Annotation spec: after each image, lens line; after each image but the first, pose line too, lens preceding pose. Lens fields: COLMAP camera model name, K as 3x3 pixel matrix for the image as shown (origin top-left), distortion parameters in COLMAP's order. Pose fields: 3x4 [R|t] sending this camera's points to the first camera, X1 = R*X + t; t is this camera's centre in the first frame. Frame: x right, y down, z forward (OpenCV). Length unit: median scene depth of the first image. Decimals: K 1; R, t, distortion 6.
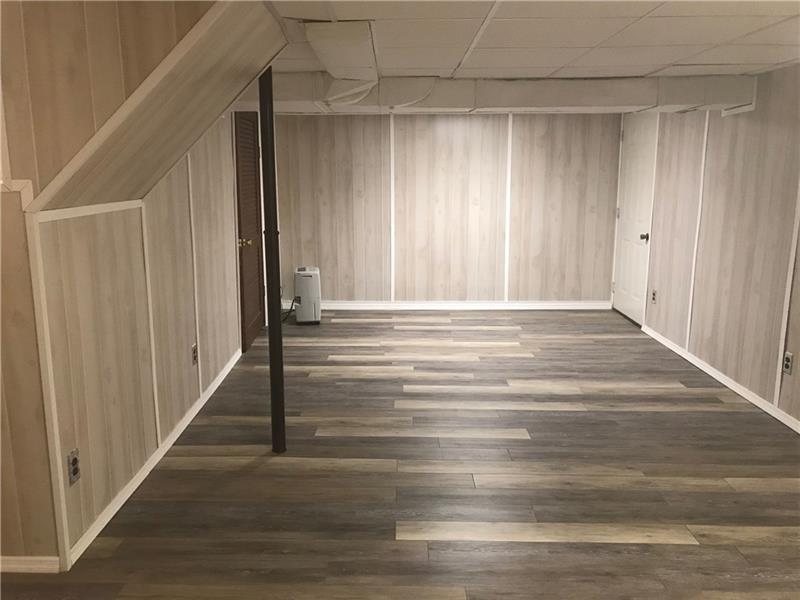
lens RADIAL K [[649.8, 0, 400.0], [0, 649.8, 300.0], [0, 0, 1]] dist [-0.009409, 0.003517]
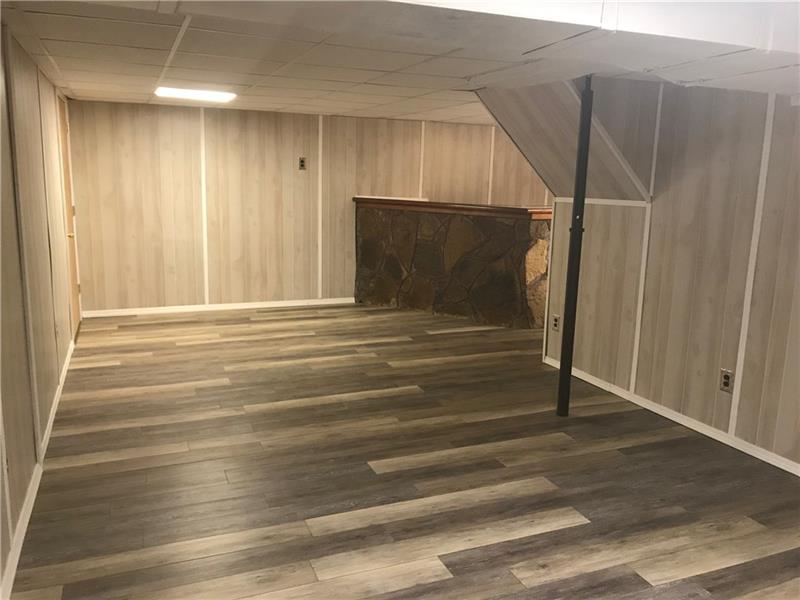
lens RADIAL K [[649.8, 0, 400.0], [0, 649.8, 300.0], [0, 0, 1]] dist [-0.009409, 0.003517]
pose [[-0.922680, 0.052547, -0.381969, 0.448661], [-0.094009, 0.930112, 0.355041, -0.301324], [0.373930, 0.363497, -0.853256, 1.547285]]
